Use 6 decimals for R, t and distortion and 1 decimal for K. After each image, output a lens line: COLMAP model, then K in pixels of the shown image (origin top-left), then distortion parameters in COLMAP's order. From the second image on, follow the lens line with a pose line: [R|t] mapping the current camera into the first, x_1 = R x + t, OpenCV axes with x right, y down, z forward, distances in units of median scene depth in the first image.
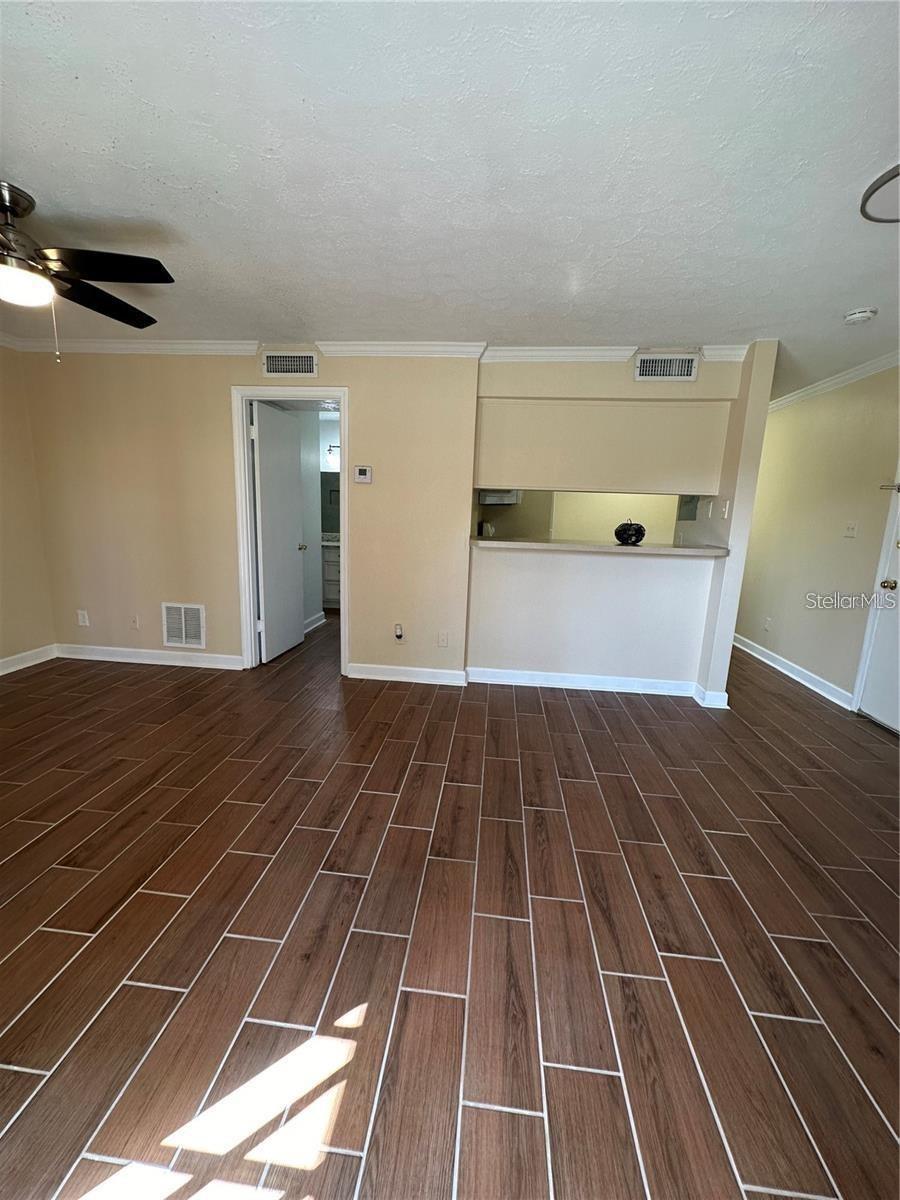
lens RADIAL K [[478.4, 0, 450.0], [0, 478.4, 600.0], [0, 0, 1]] dist [-0.002214, 0.000394]
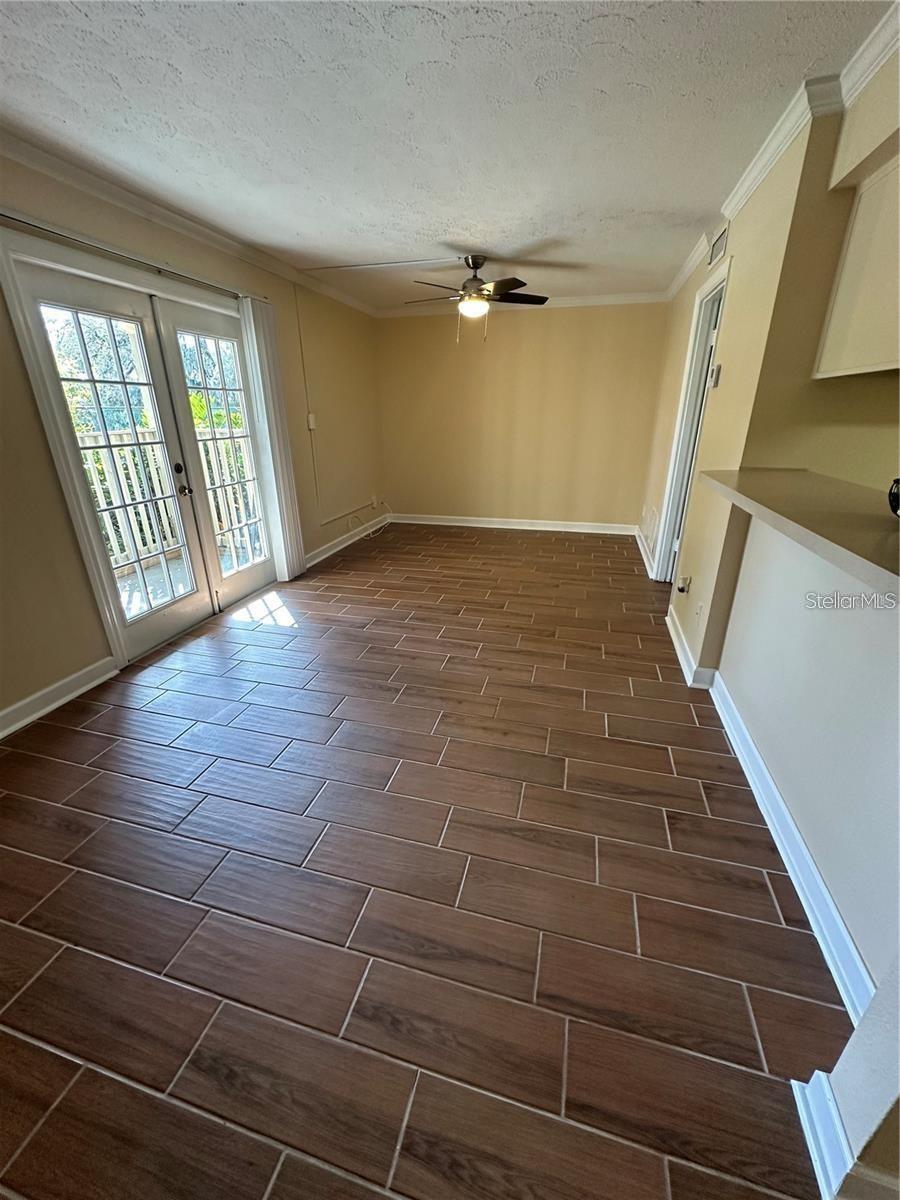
lens RADIAL K [[478.4, 0, 450.0], [0, 478.4, 600.0], [0, 0, 1]] dist [-0.002214, 0.000394]
pose [[-0.164152, 0.332595, -0.928674, 1.102304], [-0.180545, 0.915411, 0.359758, -0.195437], [0.969772, 0.226723, -0.090219, 1.097027]]
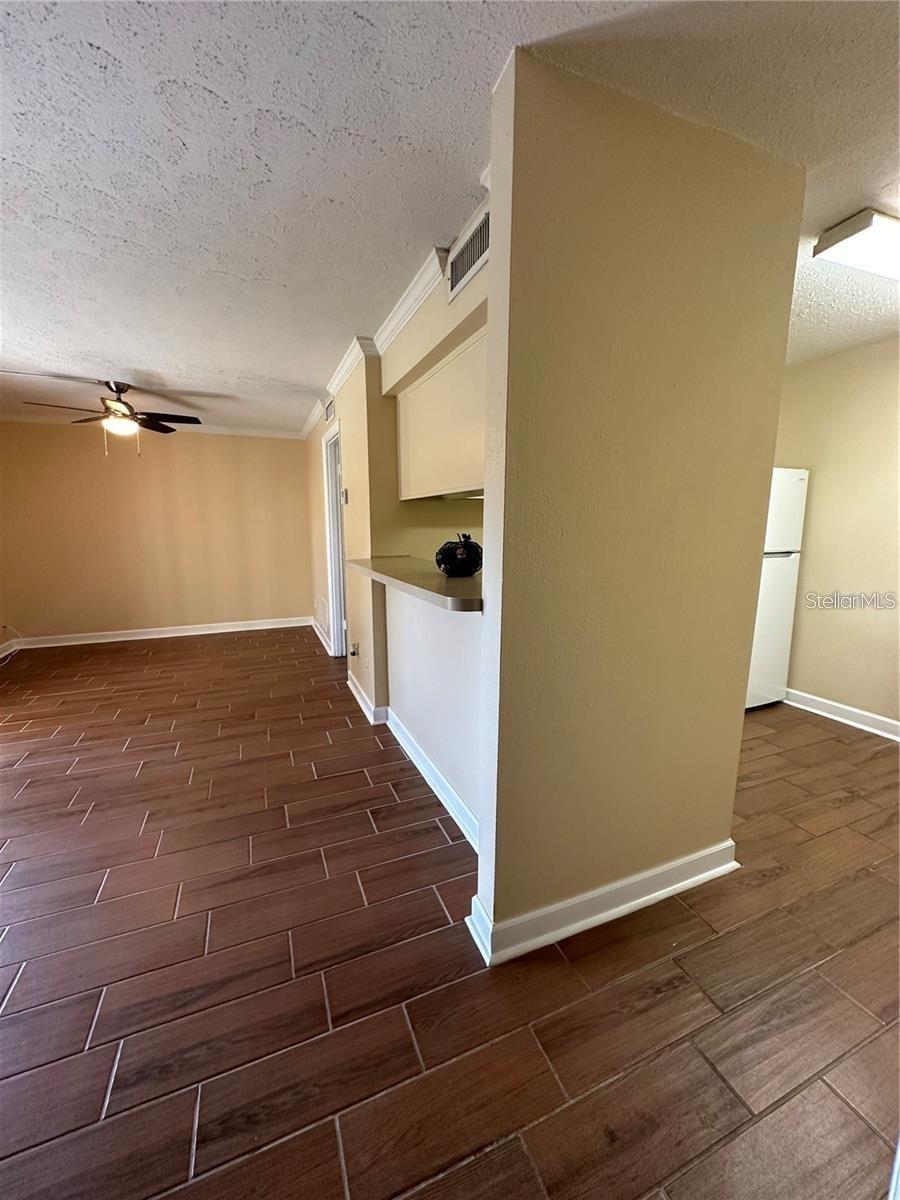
lens RADIAL K [[478.4, 0, 450.0], [0, 478.4, 600.0], [0, 0, 1]] dist [-0.002214, 0.000394]
pose [[0.473938, 0.107247, -0.874002, 1.338174], [-0.143802, 0.988657, 0.043338, -0.168607], [0.868737, 0.105143, 0.483985, 1.061873]]
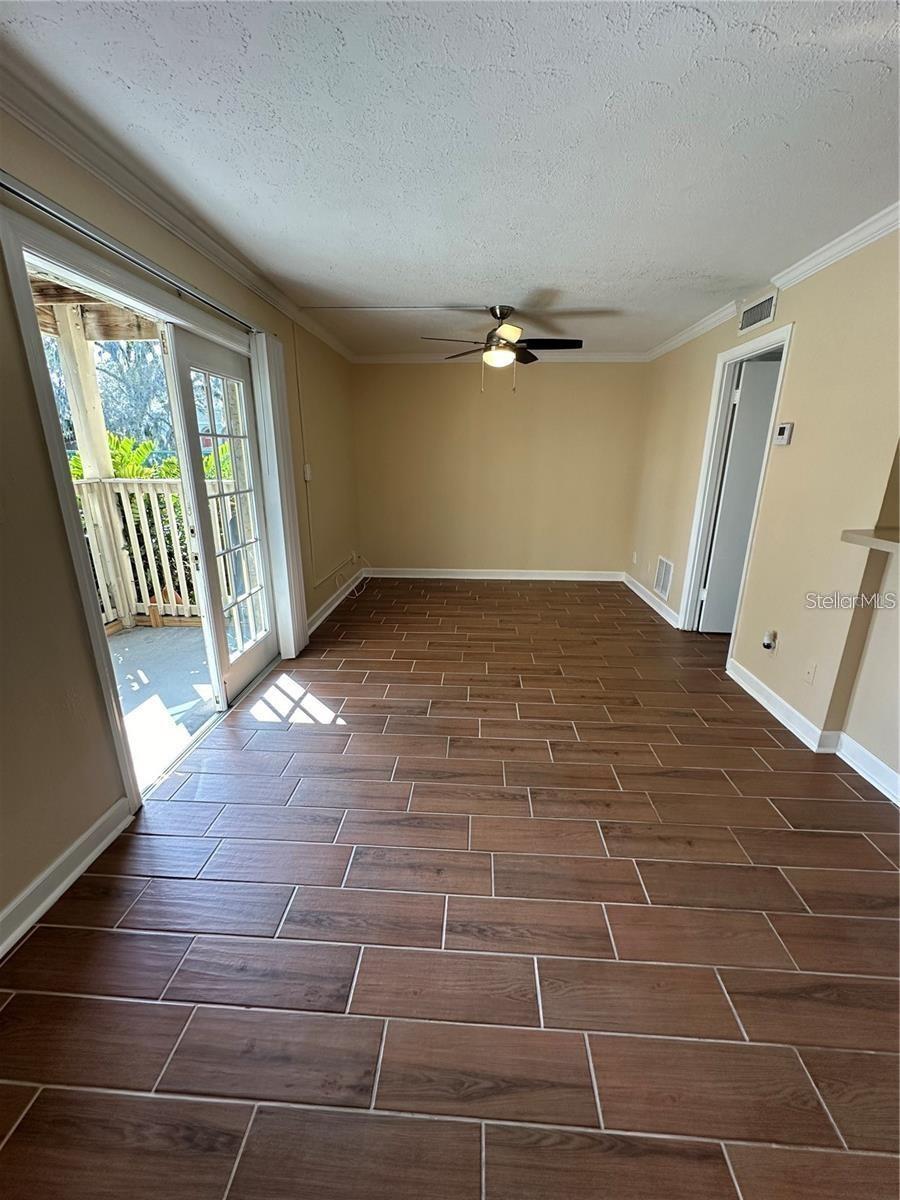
lens RADIAL K [[478.4, 0, 450.0], [0, 478.4, 600.0], [0, 0, 1]] dist [-0.002214, 0.000394]
pose [[0.041107, 0.255834, -0.965846, 0.941114], [-0.184745, 0.951942, 0.244288, -0.138150], [0.981926, 0.168394, 0.086395, 0.650703]]
